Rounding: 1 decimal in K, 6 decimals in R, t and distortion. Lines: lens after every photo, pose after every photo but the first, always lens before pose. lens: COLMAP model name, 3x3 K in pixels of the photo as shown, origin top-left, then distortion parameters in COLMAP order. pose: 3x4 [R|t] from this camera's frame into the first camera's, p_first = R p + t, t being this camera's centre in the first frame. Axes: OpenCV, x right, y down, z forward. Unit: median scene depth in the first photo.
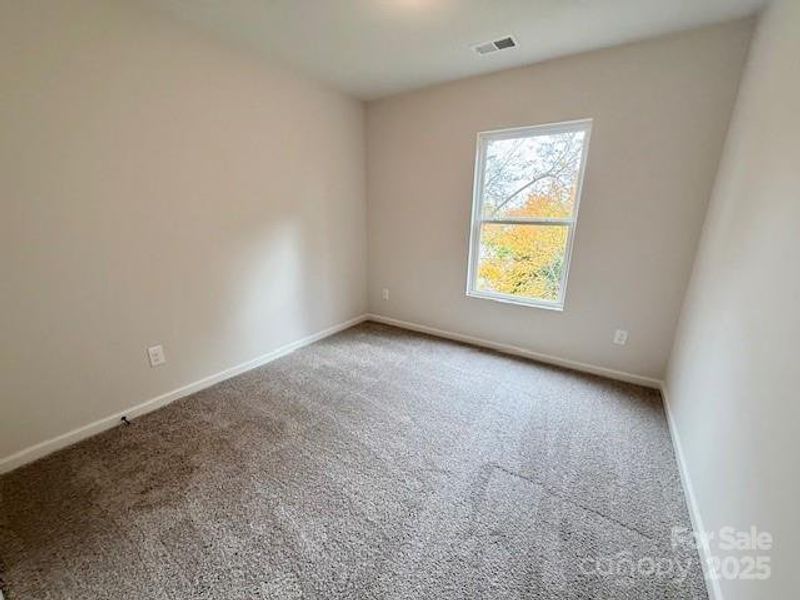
lens RADIAL K [[319.3, 0, 399.2], [0, 319.3, 299.6], [0, 0, 1]] dist [0.000823, 0.000125]
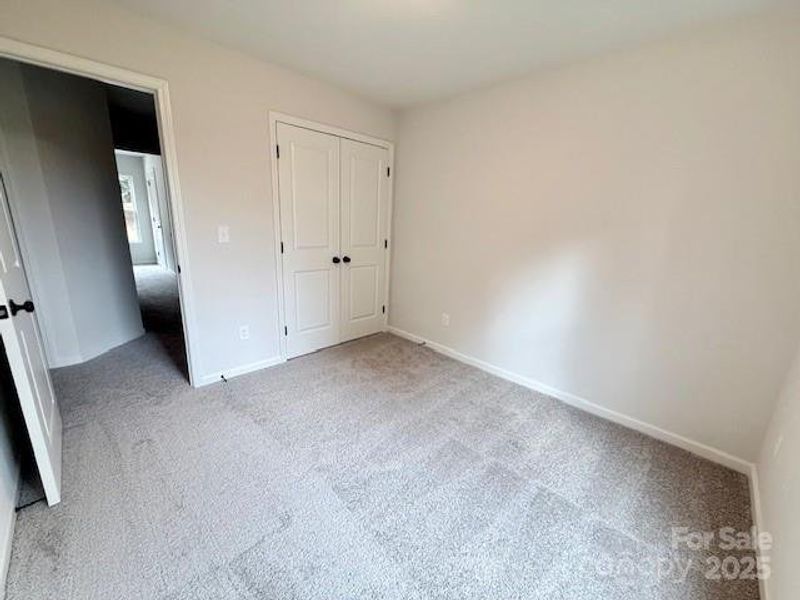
lens RADIAL K [[319.3, 0, 399.2], [0, 319.3, 299.6], [0, 0, 1]] dist [0.000823, 0.000125]
pose [[-0.186213, 0.222892, -0.956893, 0.729330], [-0.317578, 0.907992, 0.273302, -0.257919], [0.929768, 0.354780, -0.098294, 0.945498]]
